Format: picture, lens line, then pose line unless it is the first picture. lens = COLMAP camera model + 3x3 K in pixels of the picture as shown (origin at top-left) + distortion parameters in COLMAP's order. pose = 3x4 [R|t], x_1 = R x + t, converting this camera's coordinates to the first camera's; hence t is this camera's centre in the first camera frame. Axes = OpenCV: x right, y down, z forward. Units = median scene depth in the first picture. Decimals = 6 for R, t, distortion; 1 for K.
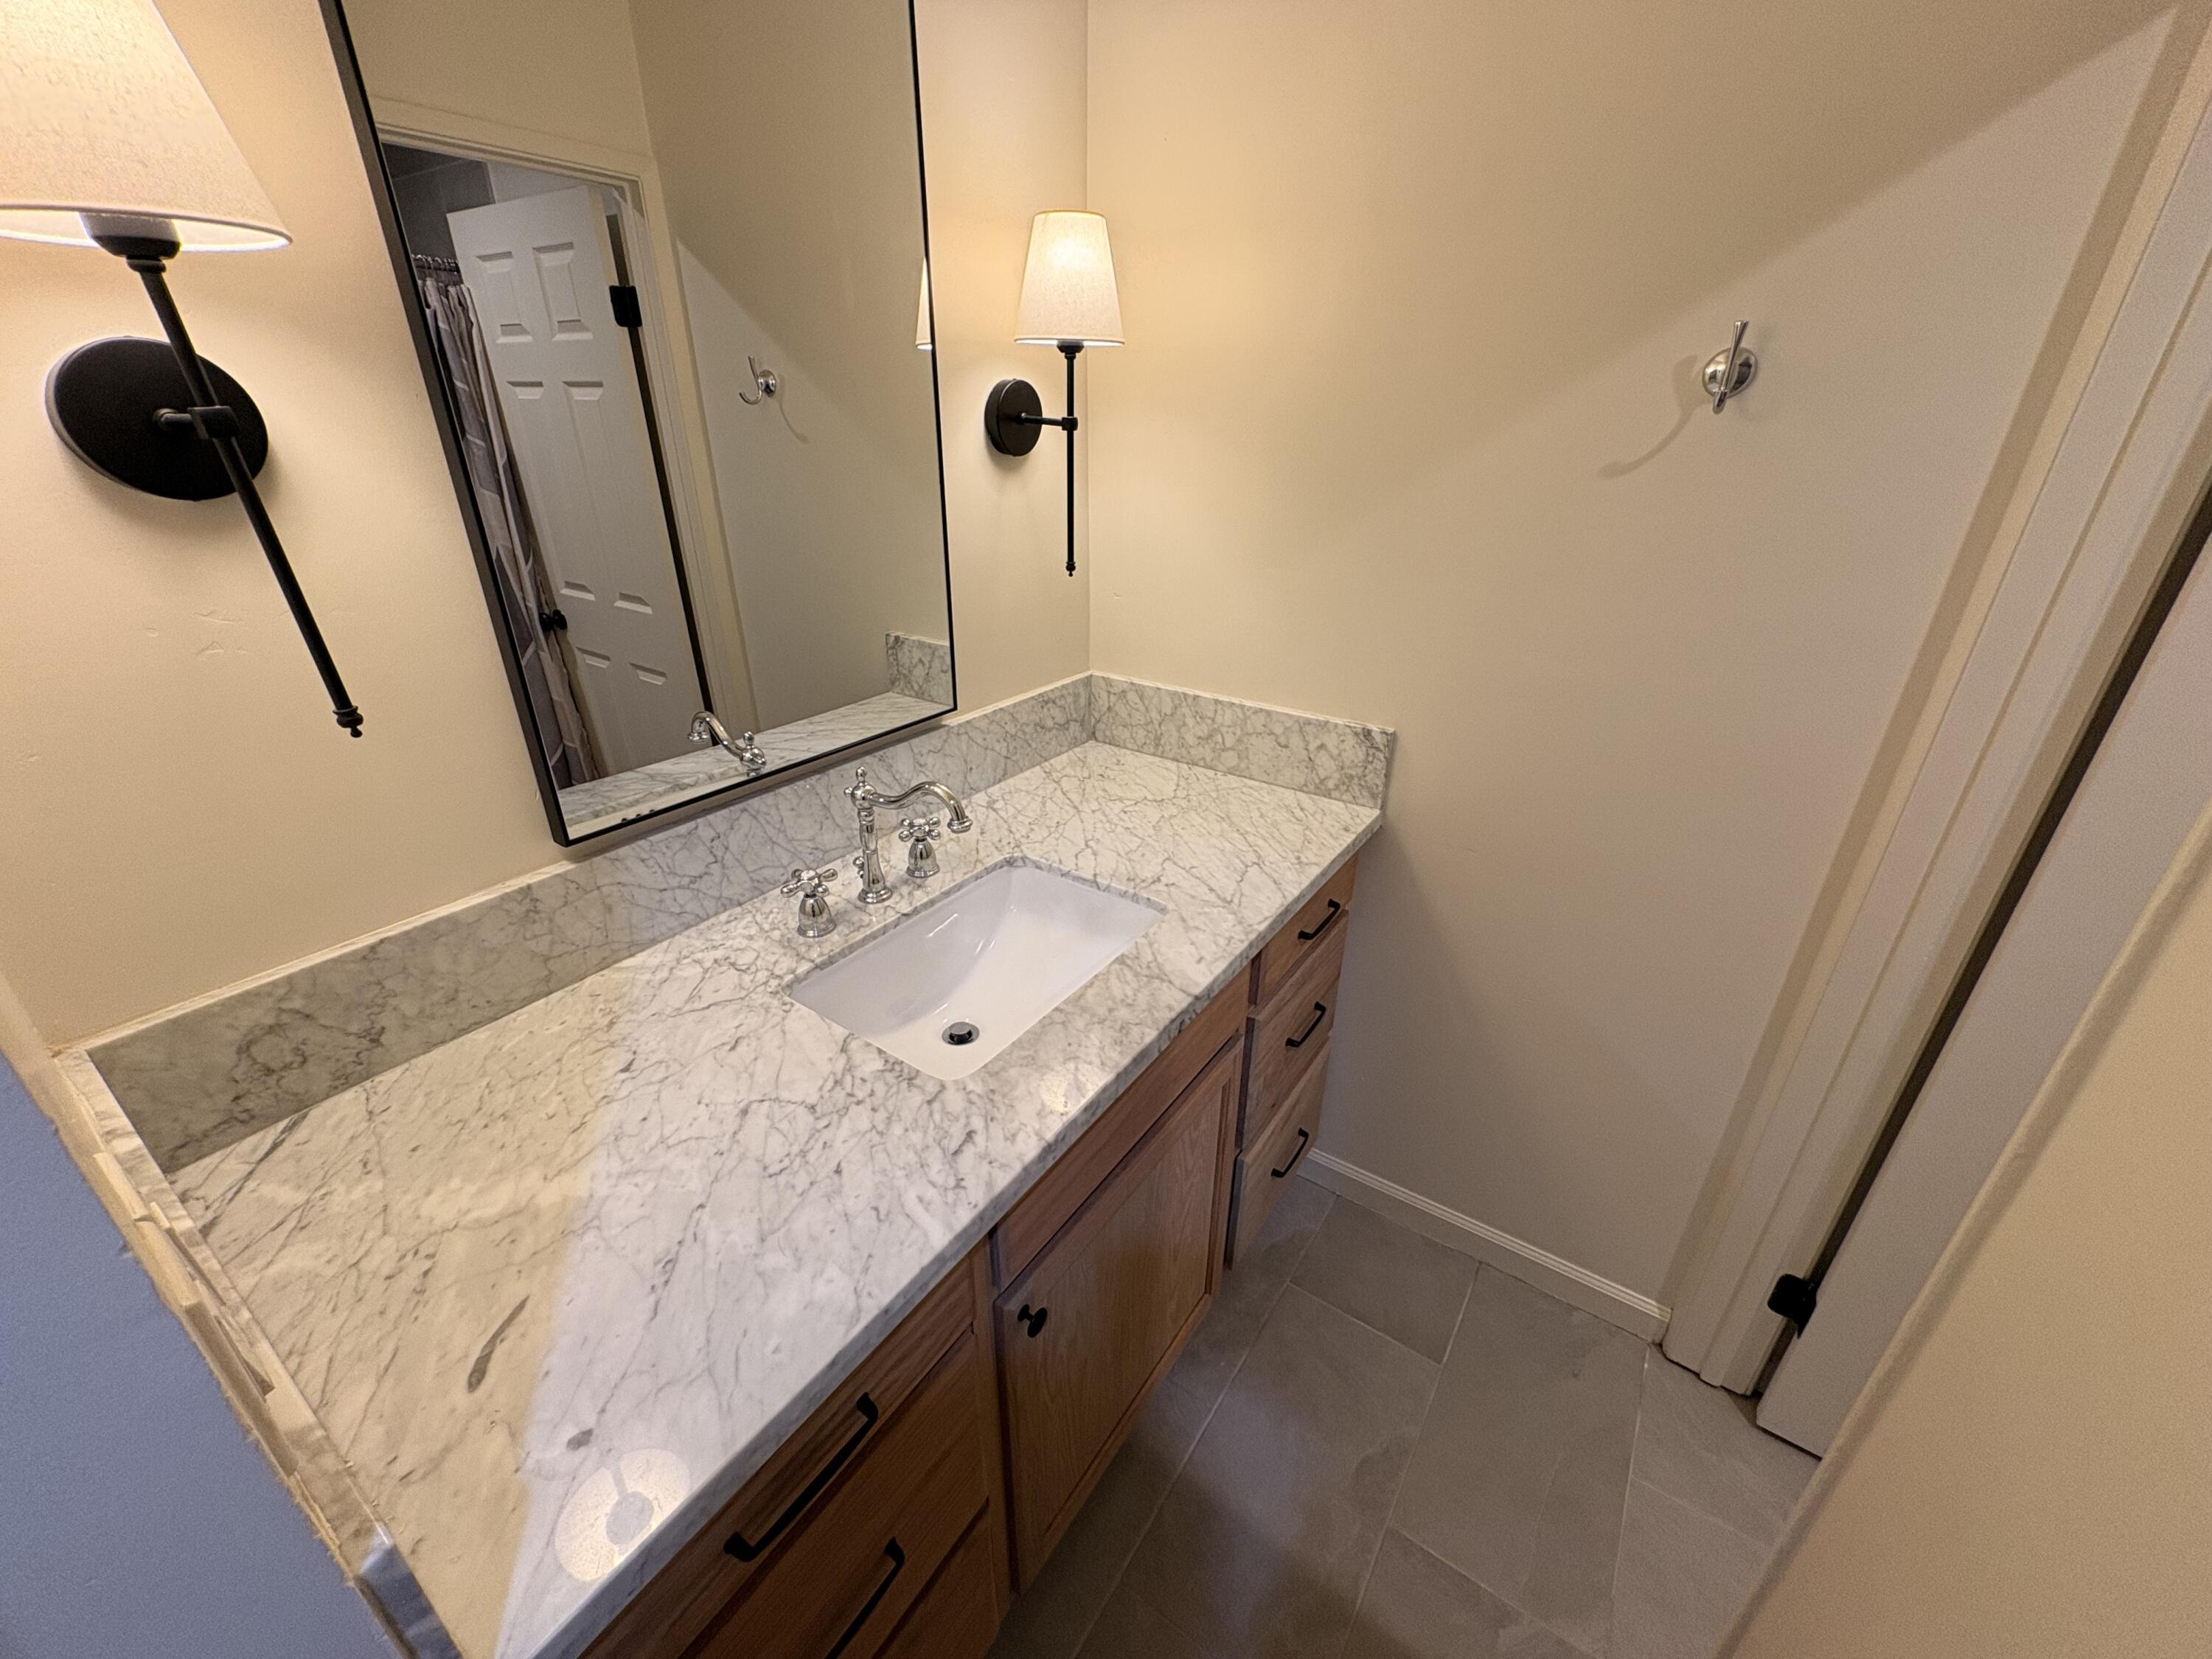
lens RADIAL K [[882.0, 0, 1107.6], [0, 882.0, 828.1], [0, 0, 1]] dist [0.000352, -0.000154]
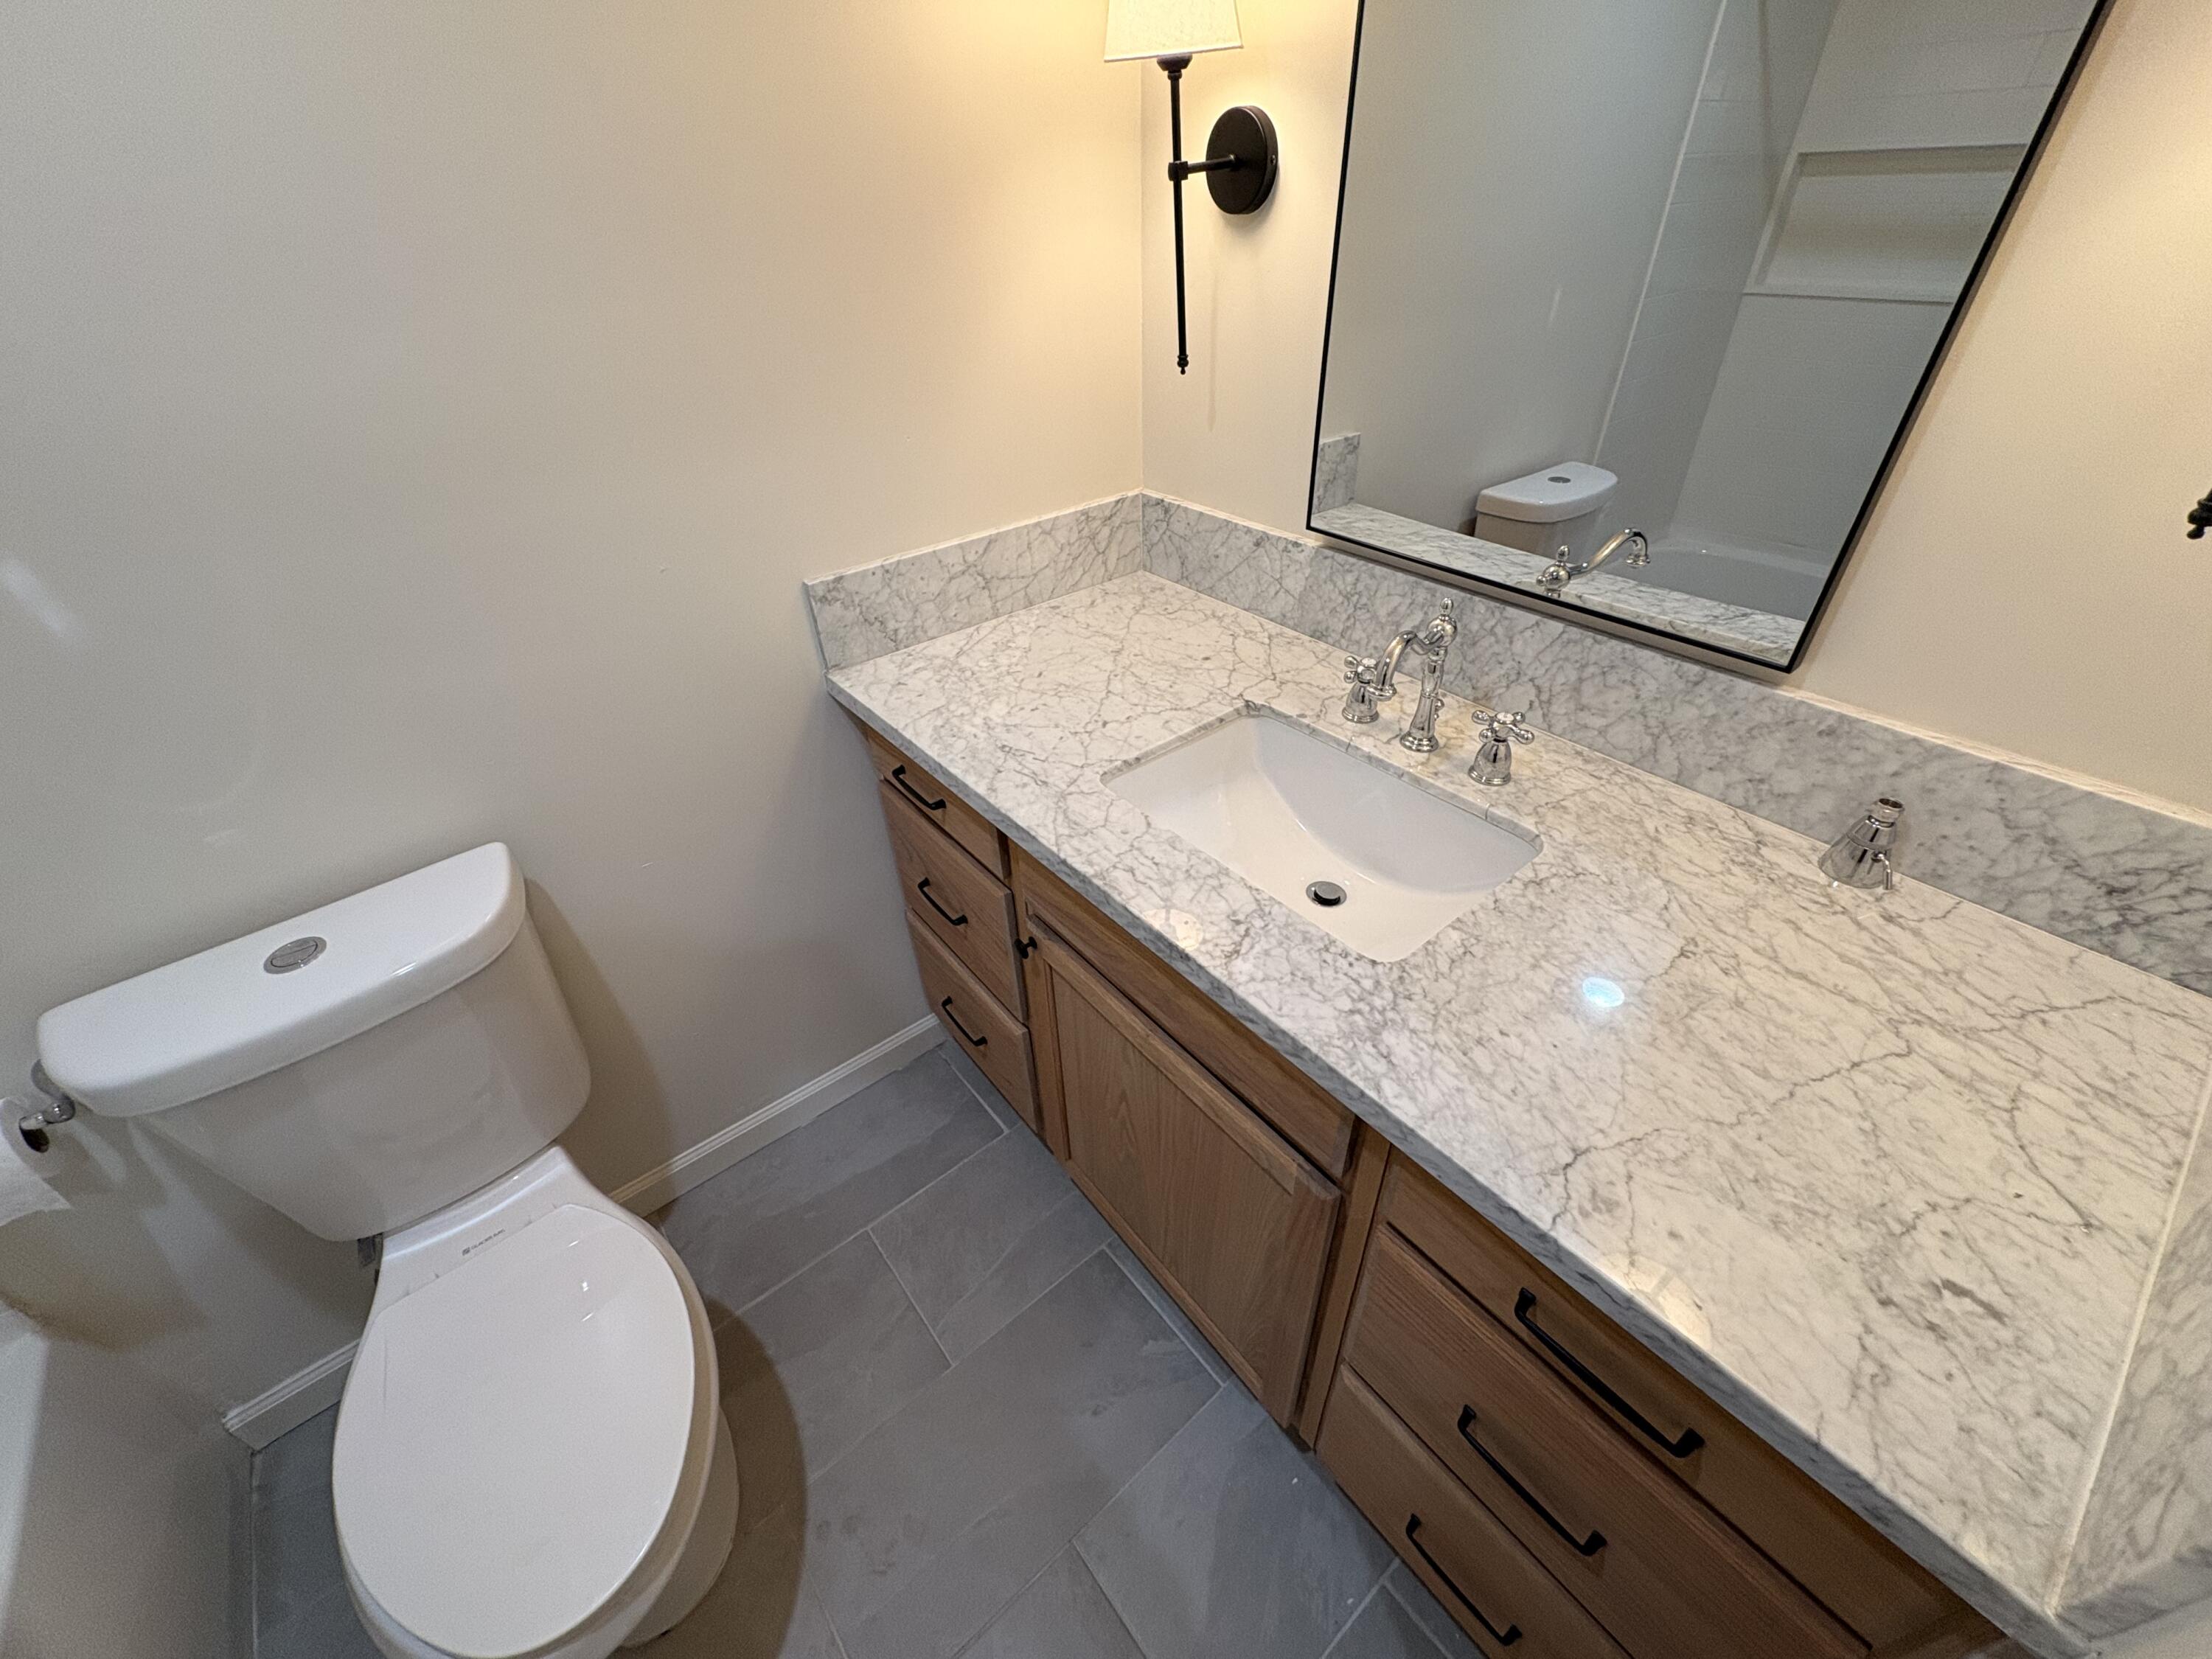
lens RADIAL K [[882.0, 0, 1107.6], [0, 882.0, 828.1], [0, 0, 1]] dist [0.000352, -0.000154]
pose [[-0.257417, 0.594356, -0.761890, 0.832192], [-0.377219, 0.664092, 0.645513, -0.481847], [0.889630, 0.453566, 0.053254, 1.017251]]
